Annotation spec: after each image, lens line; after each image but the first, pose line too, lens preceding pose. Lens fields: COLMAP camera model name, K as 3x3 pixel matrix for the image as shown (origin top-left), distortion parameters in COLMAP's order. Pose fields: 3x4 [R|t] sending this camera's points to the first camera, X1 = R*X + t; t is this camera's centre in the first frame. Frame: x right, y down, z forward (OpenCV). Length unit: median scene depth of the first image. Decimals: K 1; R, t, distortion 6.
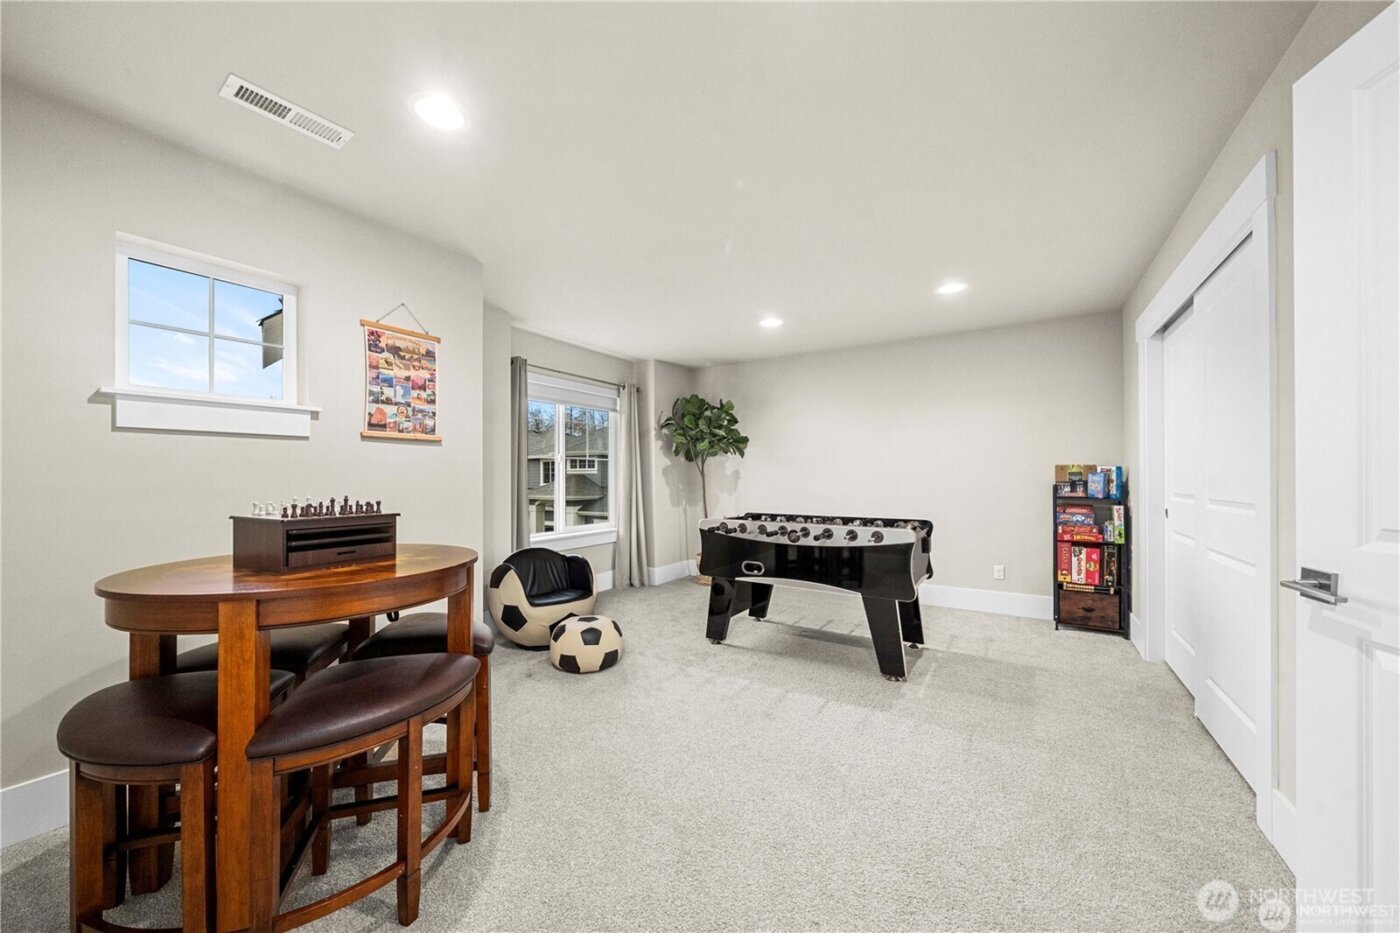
lens RADIAL K [[506.9, 0, 700.0], [0, 506.9, 466.5], [0, 0, 1]] dist [0.000852, 0.000076]
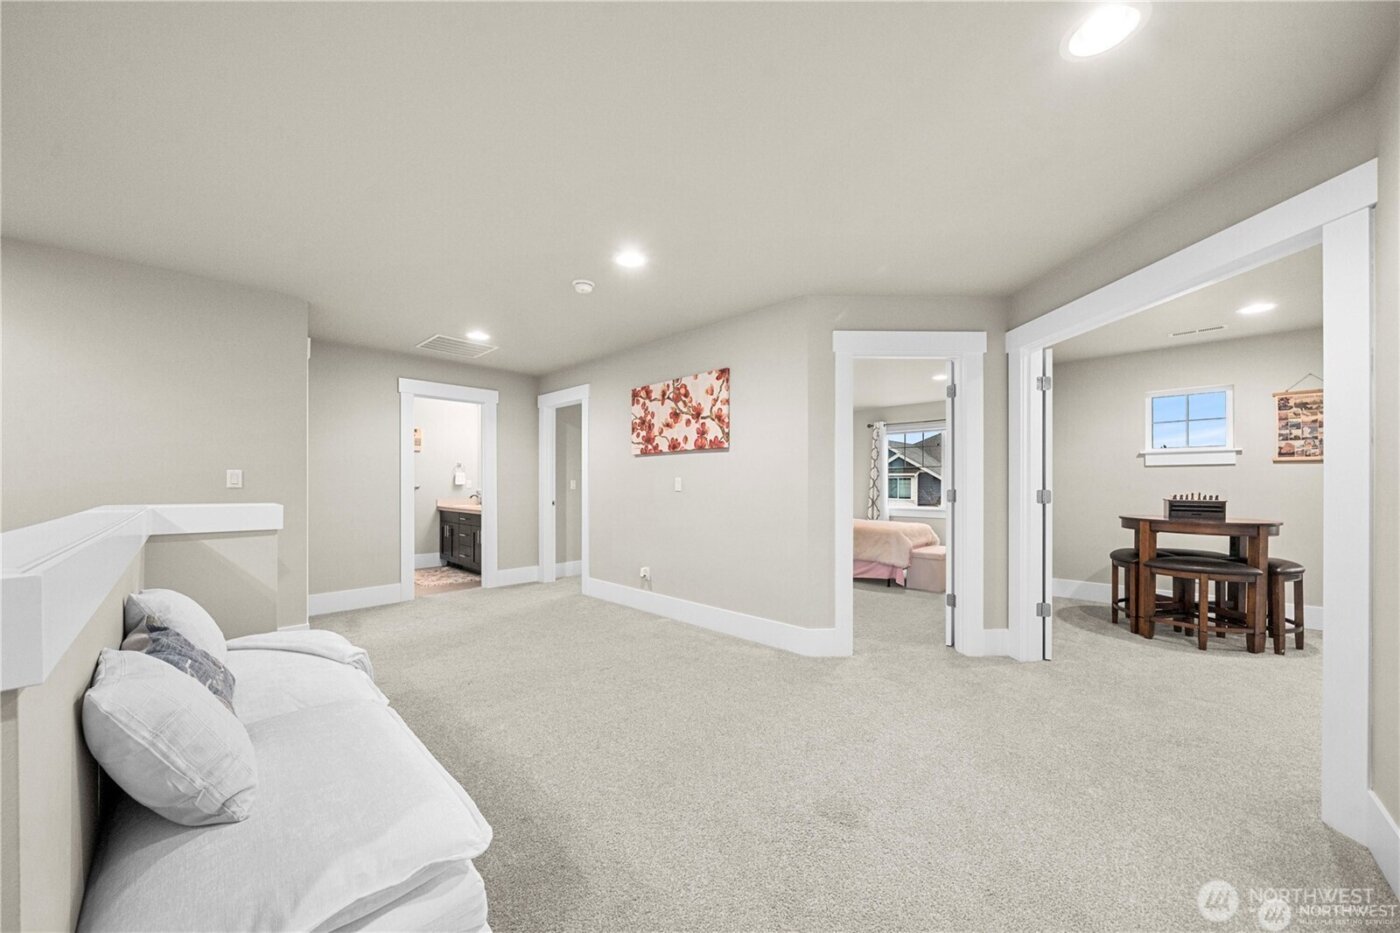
lens RADIAL K [[484.9, 0, 694.4], [0, 484.9, 483.2], [0, 0, 1]] dist [-0.000194, -0.000128]
pose [[-0.211920, 0.001989, -0.977285, 1.318900], [0.021756, 0.999760, -0.002683, -0.021713], [0.977045, -0.021830, -0.211912, -0.561910]]
